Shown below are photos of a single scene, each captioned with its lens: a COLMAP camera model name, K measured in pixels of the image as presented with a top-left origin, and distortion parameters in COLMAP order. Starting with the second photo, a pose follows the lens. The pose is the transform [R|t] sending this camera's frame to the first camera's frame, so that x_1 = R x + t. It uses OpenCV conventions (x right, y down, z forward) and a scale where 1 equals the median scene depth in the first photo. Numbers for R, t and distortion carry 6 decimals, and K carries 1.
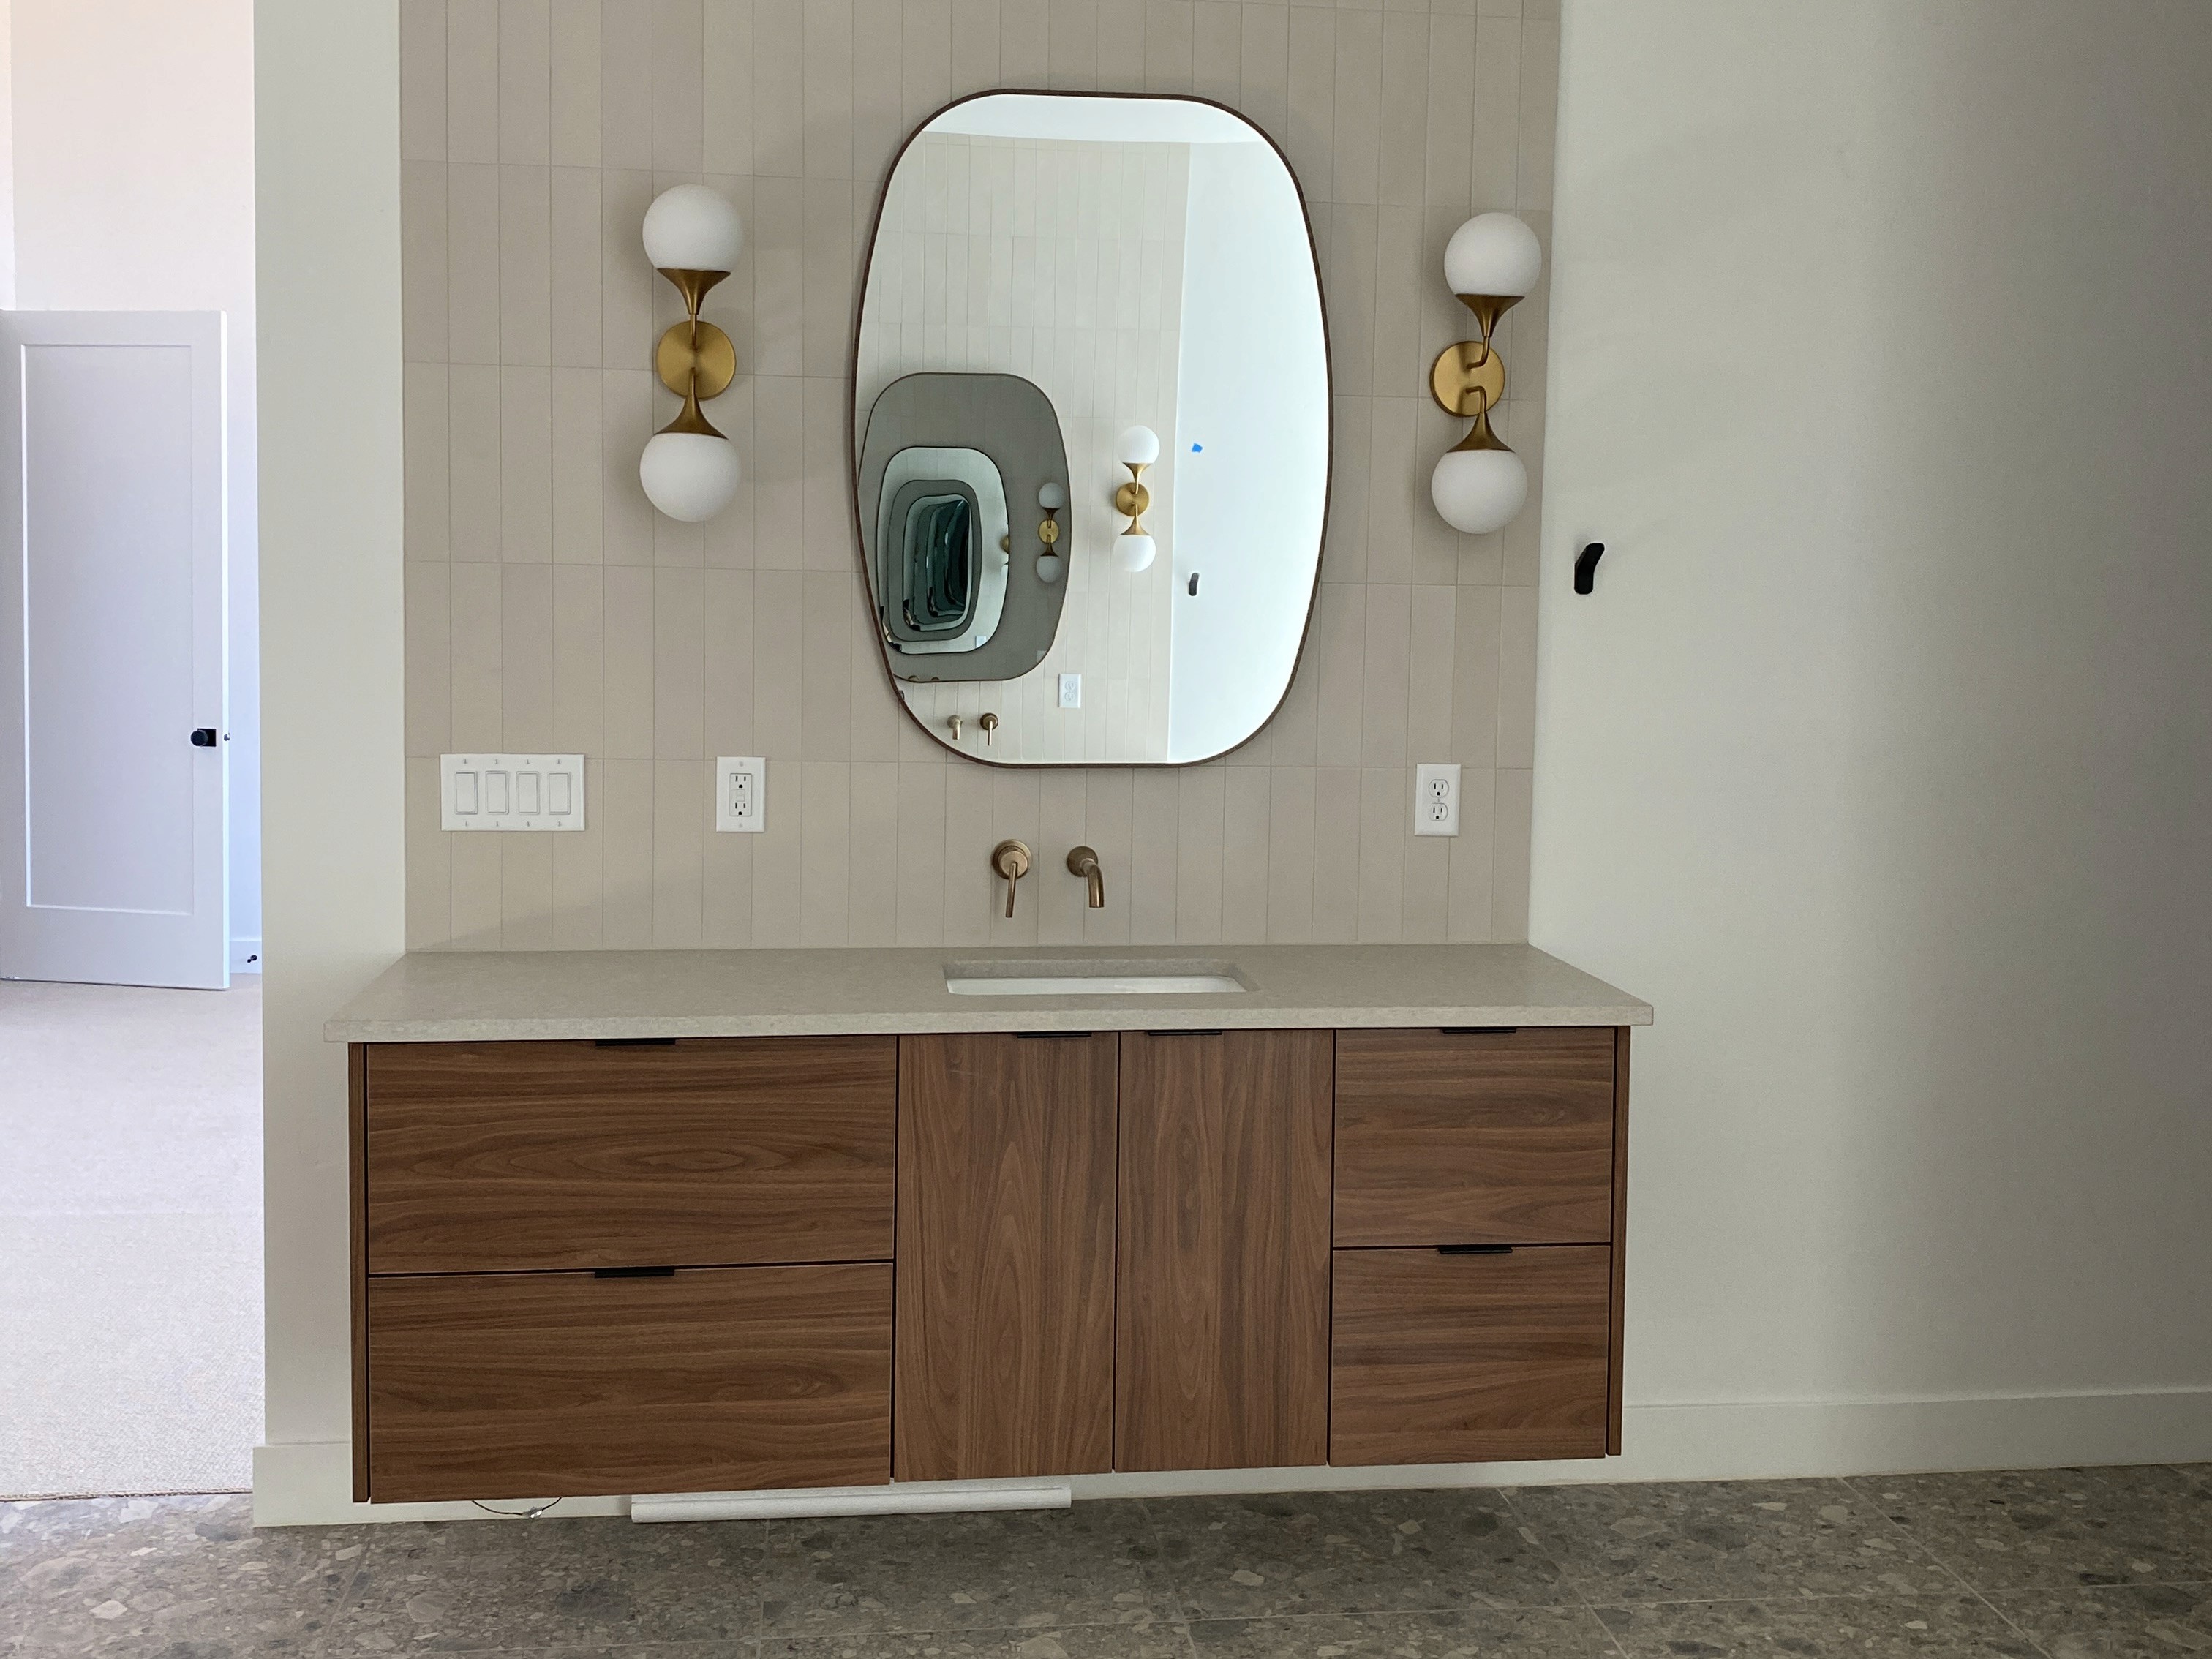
lens RADIAL K [[2270.8, 0, 1105.2], [0, 2270.8, 829.6], [0, 0, 1]] dist [-0.042967, 0.000000]
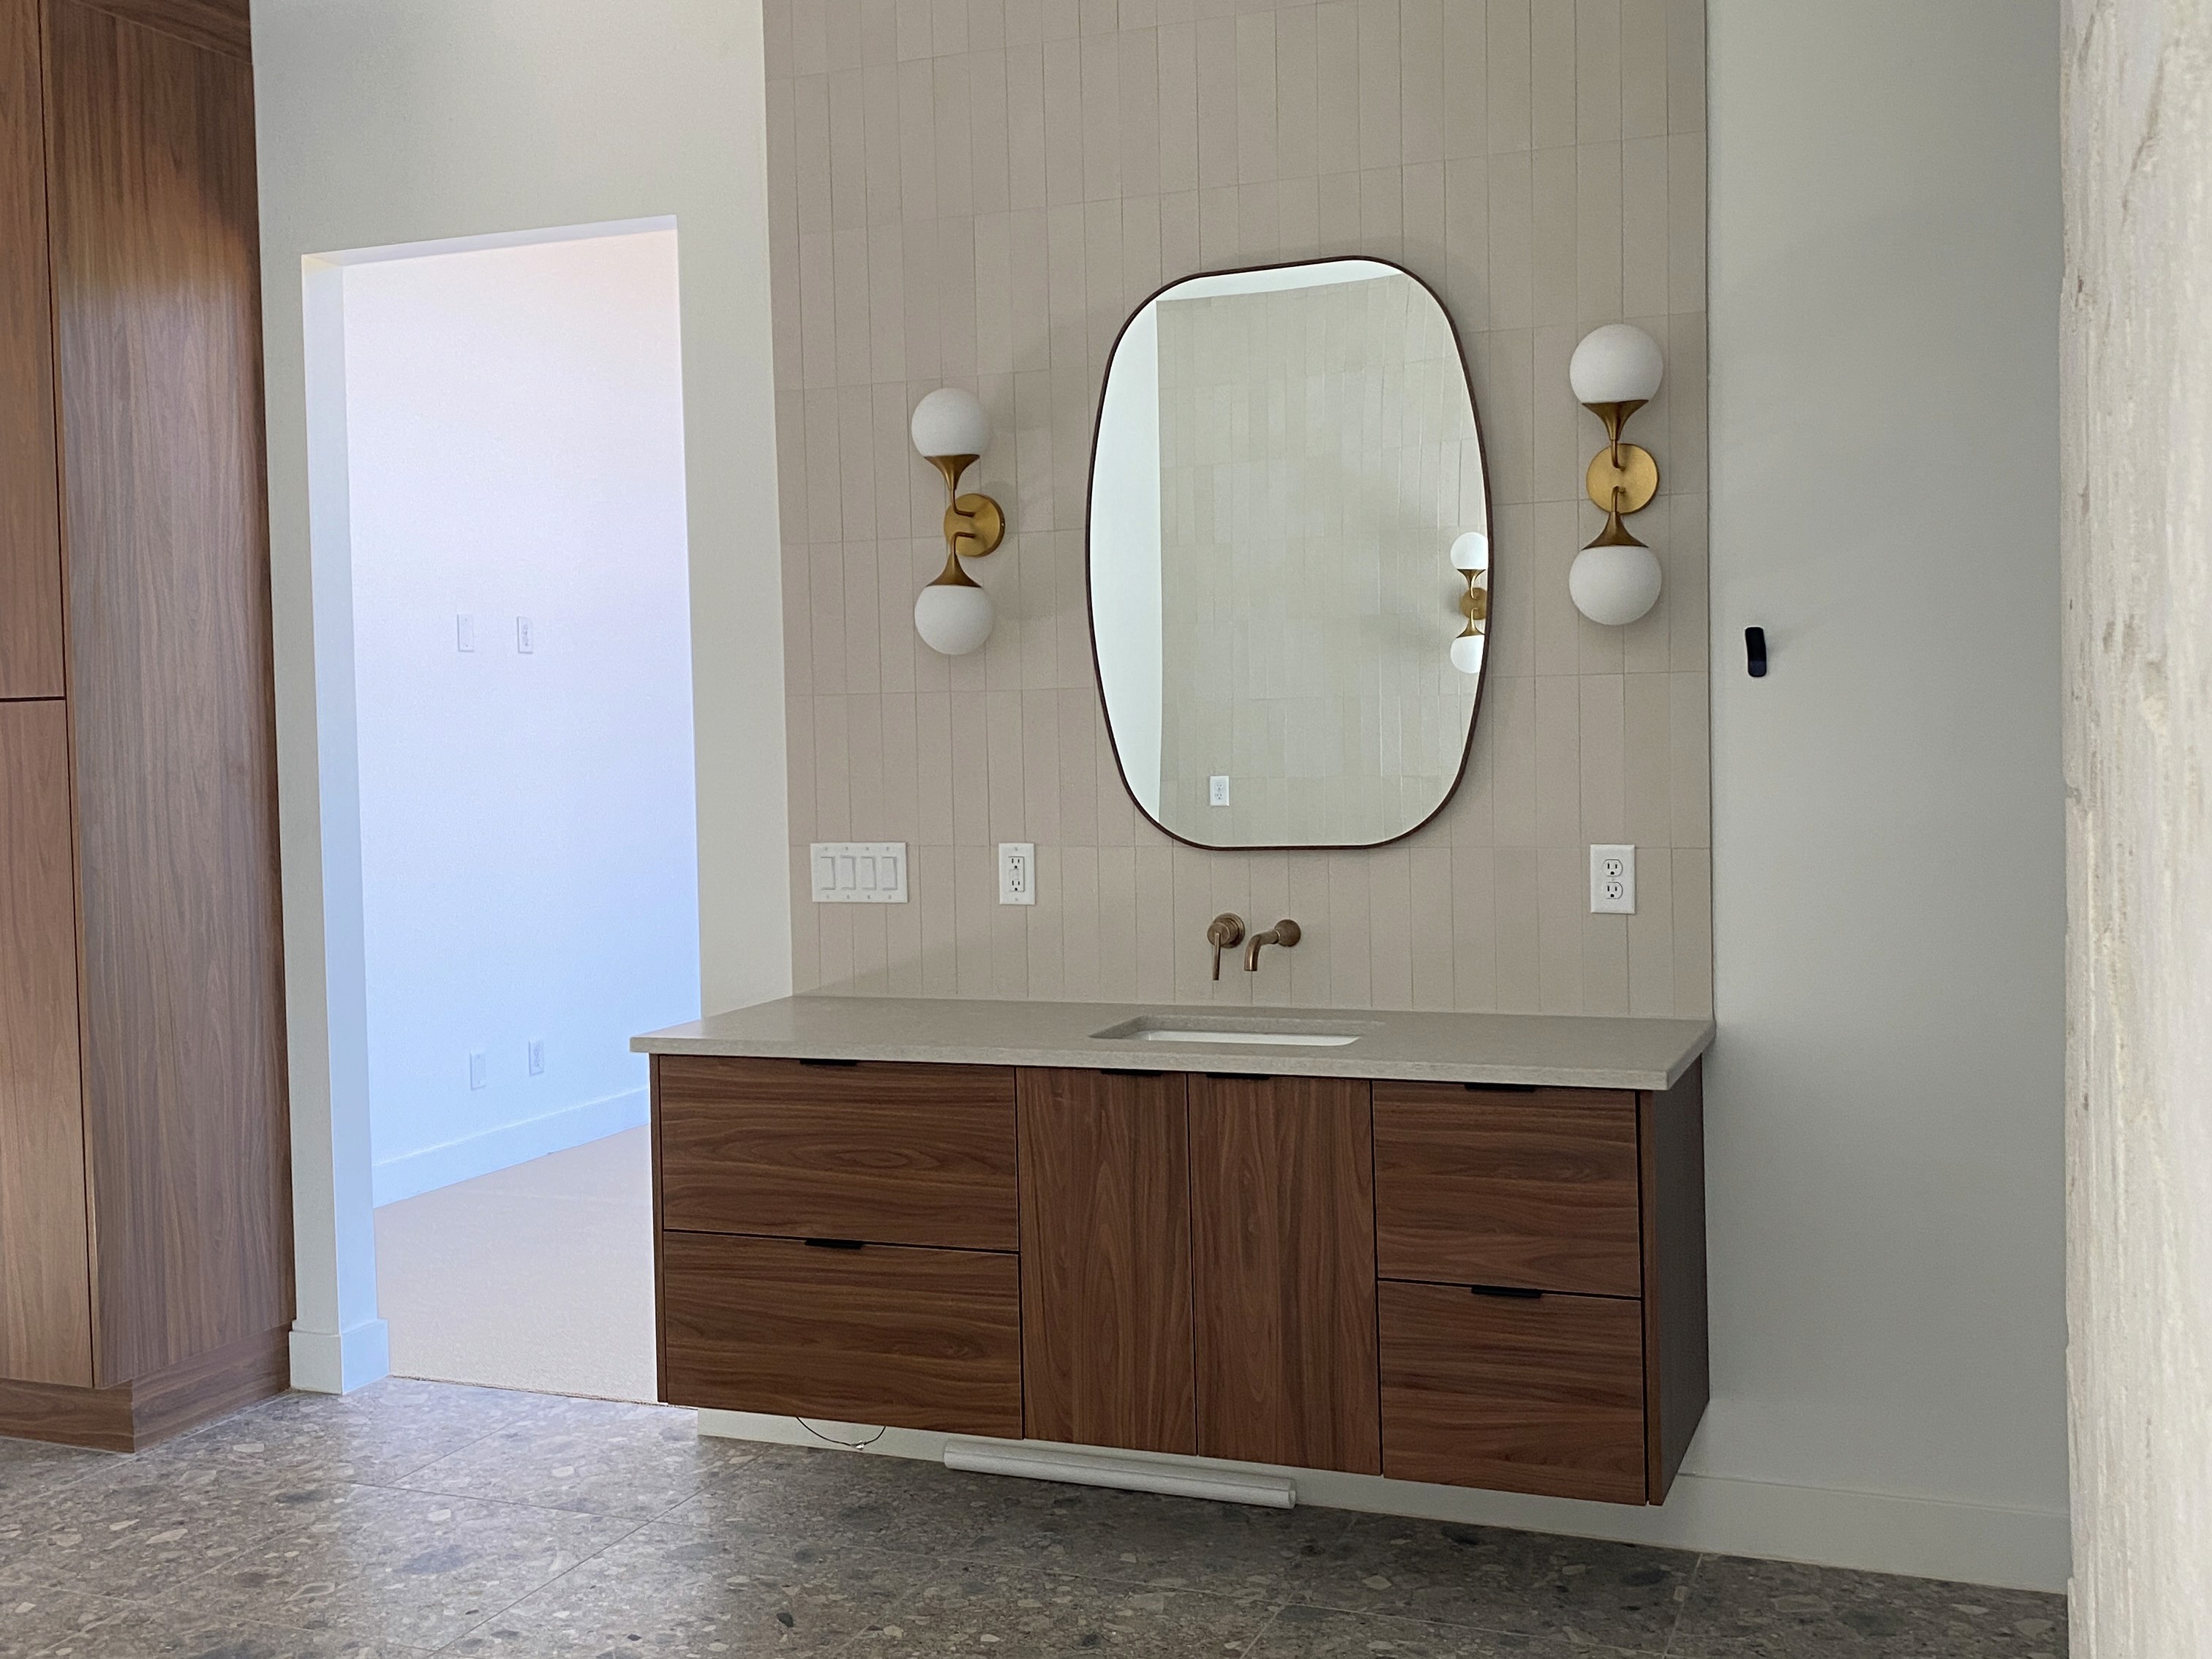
lens RADIAL K [[2270.8, 0, 1113.5], [0, 2270.8, 827.1], [0, 0, 1]] dist [-0.042967, 0.000000]
pose [[0.866099, -0.011638, -0.499736, 0.539009], [-0.012761, 0.998888, -0.045379, 0.015305], [0.499709, 0.045680, 0.864988, -0.037120]]
